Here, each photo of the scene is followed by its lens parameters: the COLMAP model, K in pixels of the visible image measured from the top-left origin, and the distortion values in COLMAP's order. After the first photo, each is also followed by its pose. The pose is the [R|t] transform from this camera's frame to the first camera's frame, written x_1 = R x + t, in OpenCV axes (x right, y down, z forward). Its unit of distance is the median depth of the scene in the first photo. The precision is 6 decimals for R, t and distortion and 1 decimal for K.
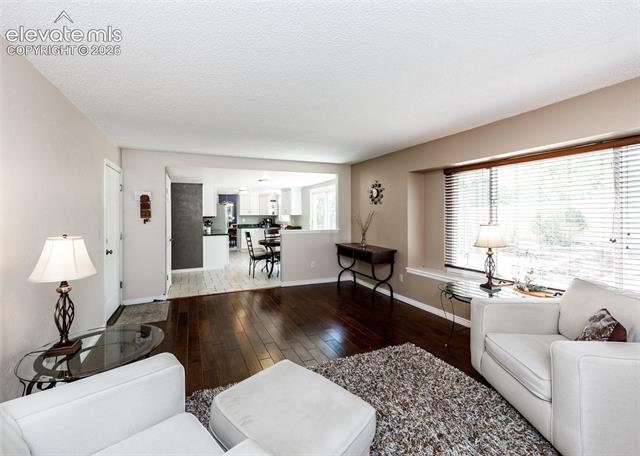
lens RADIAL K [[276.8, 0, 304.2], [0, 276.8, 220.7], [0, 0, 1]] dist [0.008008, -0.001553]
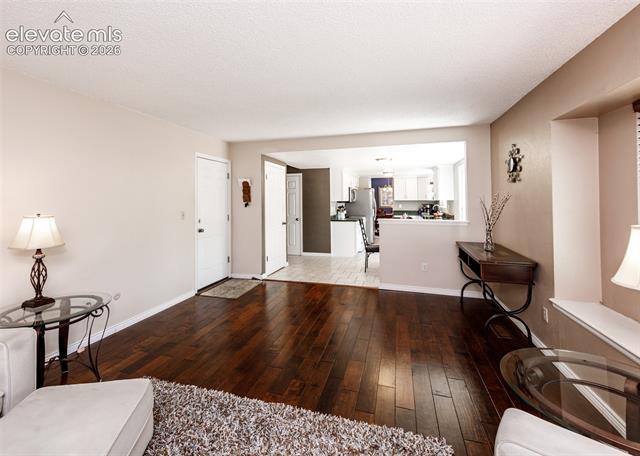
lens RADIAL K [[285.3, 0, 315.7], [0, 285.3, 201.4], [0, 0, 1]] dist [-0.000470, 0.000015]
pose [[0.783174, 0.006003, -0.621773, 0.303509], [-0.016062, 0.999815, -0.010579, -0.004432], [0.621595, 0.018273, 0.783126, 0.237811]]
